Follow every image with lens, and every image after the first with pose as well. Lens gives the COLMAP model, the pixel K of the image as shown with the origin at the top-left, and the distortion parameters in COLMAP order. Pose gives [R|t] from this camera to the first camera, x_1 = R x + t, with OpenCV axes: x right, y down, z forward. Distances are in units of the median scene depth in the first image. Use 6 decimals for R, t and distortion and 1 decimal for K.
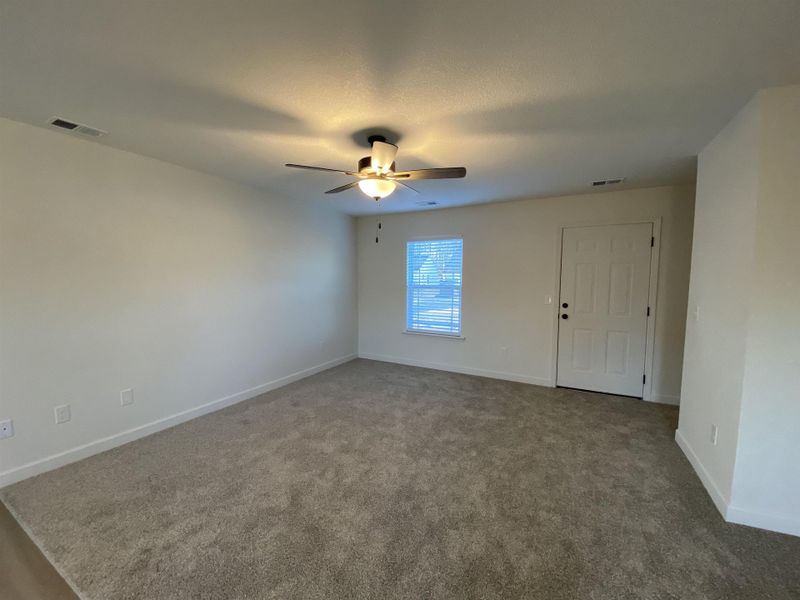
lens RADIAL K [[329.4, 0, 397.9], [0, 329.4, 302.5], [0, 0, 1]] dist [-0.000211, -0.000478]
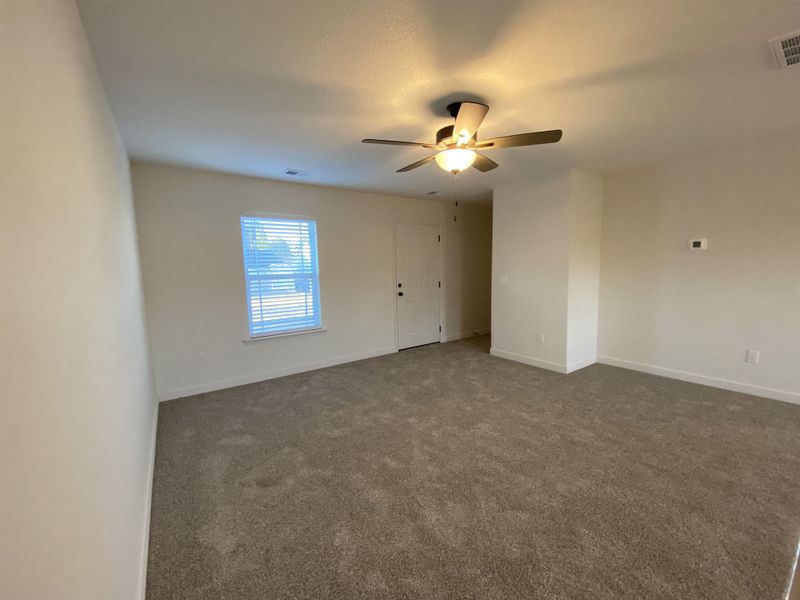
lens RADIAL K [[322.6, 0, 393.8], [0, 322.6, 308.0], [0, 0, 1]] dist [0.000734, -0.000135]
pose [[0.434573, -0.130406, 0.891146, -0.609488], [0.092950, 0.990672, 0.099642, -0.030023], [-0.895828, 0.039530, 0.442640, 0.480803]]
